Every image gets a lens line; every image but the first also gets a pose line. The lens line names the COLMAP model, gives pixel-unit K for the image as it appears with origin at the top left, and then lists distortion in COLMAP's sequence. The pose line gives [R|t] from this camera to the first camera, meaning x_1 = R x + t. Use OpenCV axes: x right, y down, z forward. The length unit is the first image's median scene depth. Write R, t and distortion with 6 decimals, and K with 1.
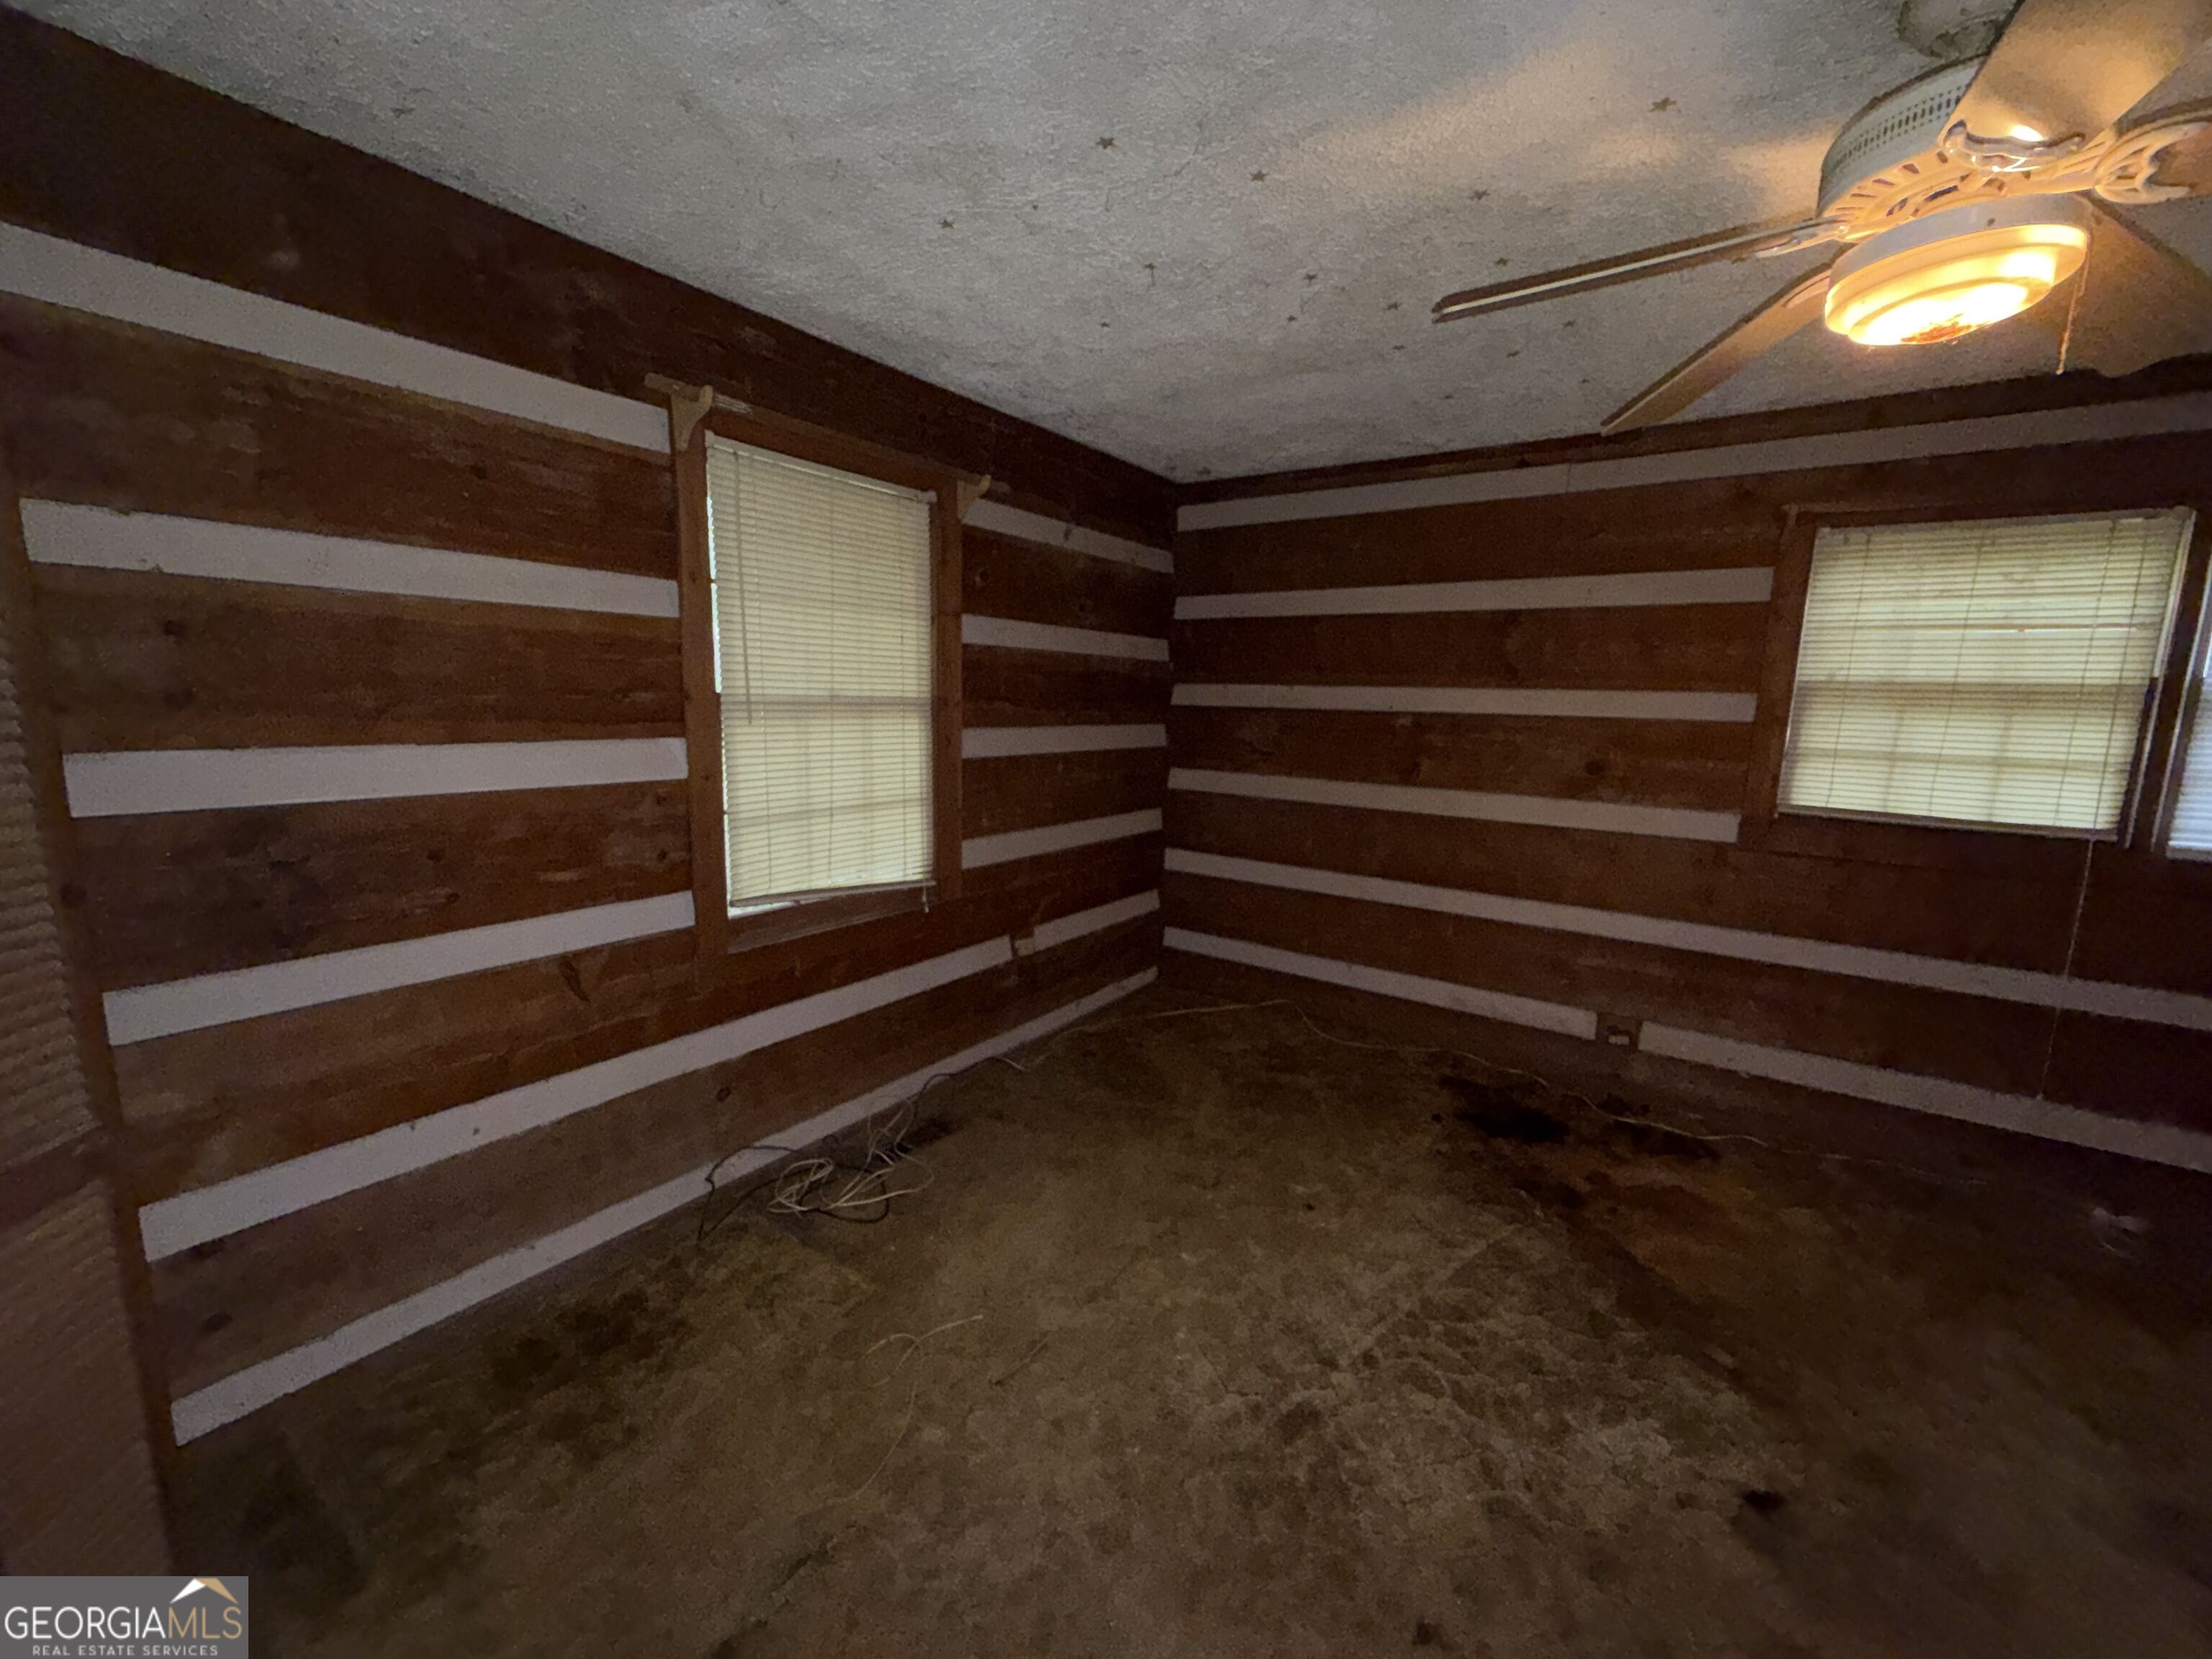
lens RADIAL K [[884.7, 0, 1103.3], [0, 884.7, 833.5], [0, 0, 1]] dist [0.000891, -0.000369]
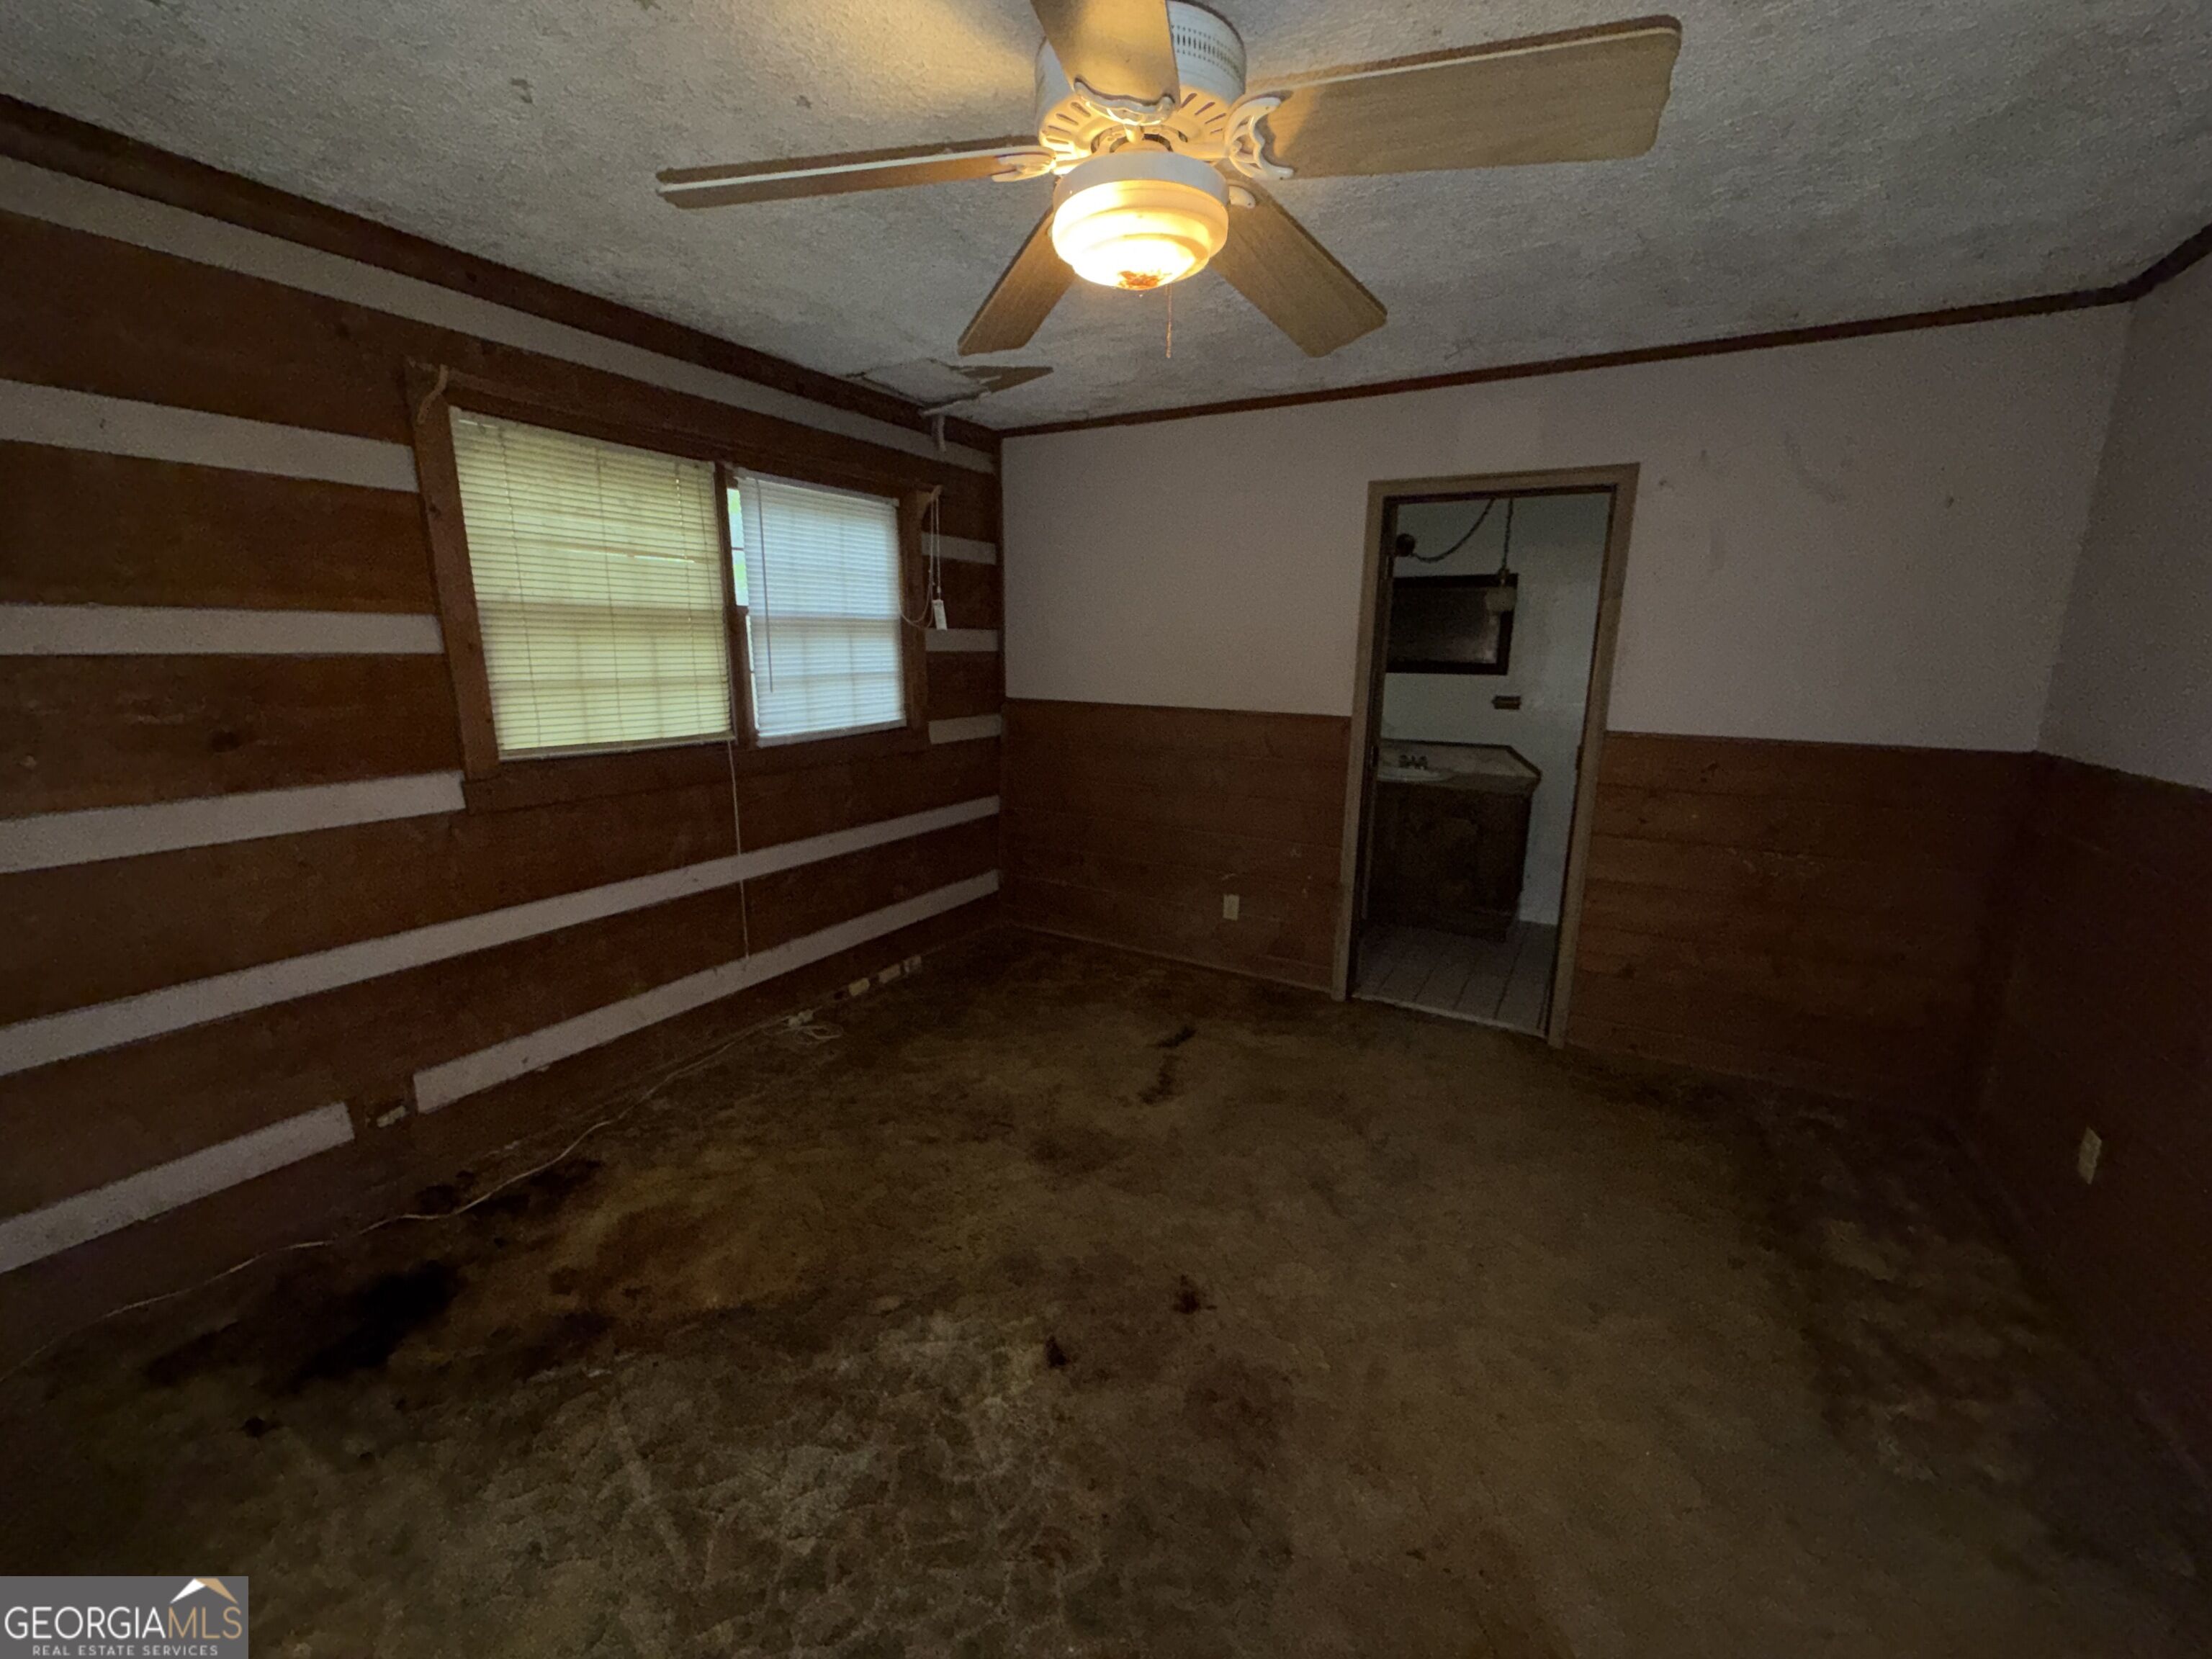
lens RADIAL K [[884.7, 0, 1093.1], [0, 884.7, 830.2], [0, 0, 1]] dist [0.000891, -0.000369]
pose [[-0.085966, -0.230861, 0.969182, -0.111427], [0.149462, 0.958786, 0.241642, -0.085377], [-0.985023, 0.165629, -0.047918, 0.539585]]
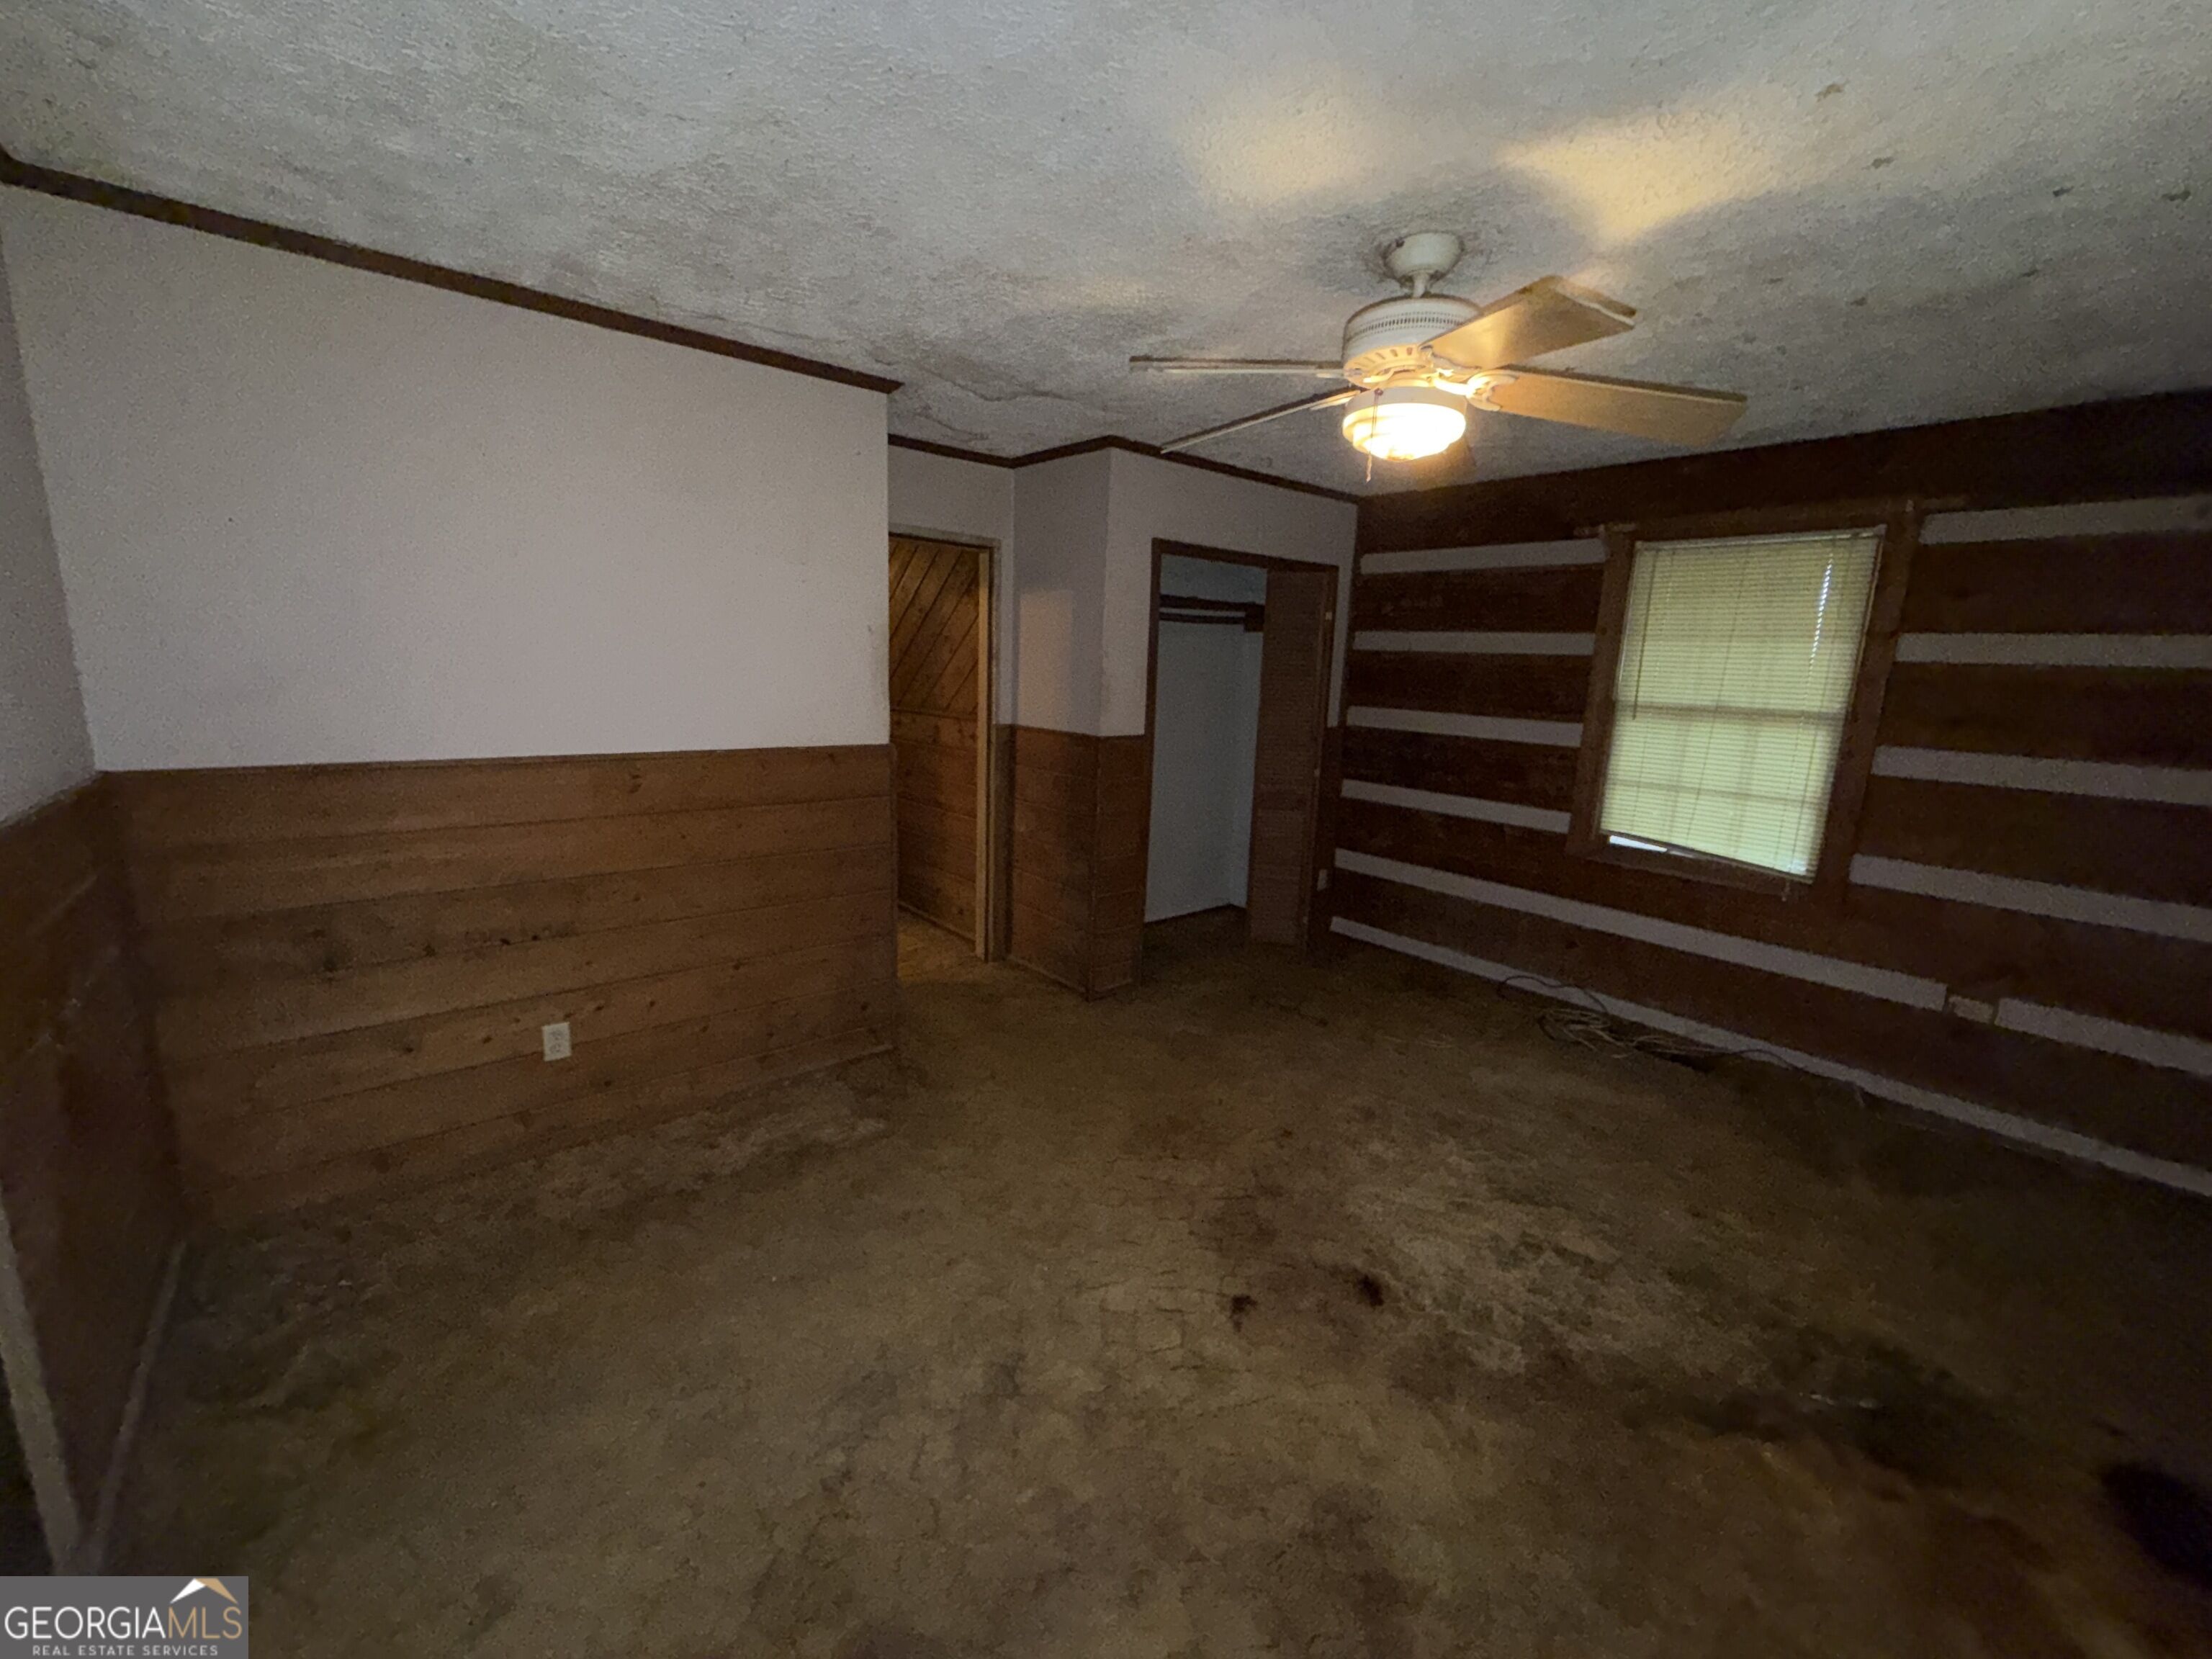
lens RADIAL K [[884.7, 0, 1100.1], [0, 884.7, 826.2], [0, 0, 1]] dist [0.000891, -0.000369]
pose [[-0.257151, 0.141921, -0.955893, 1.209327], [-0.200466, 0.959806, 0.196431, -0.054910], [0.945350, 0.242137, -0.218365, 0.443021]]
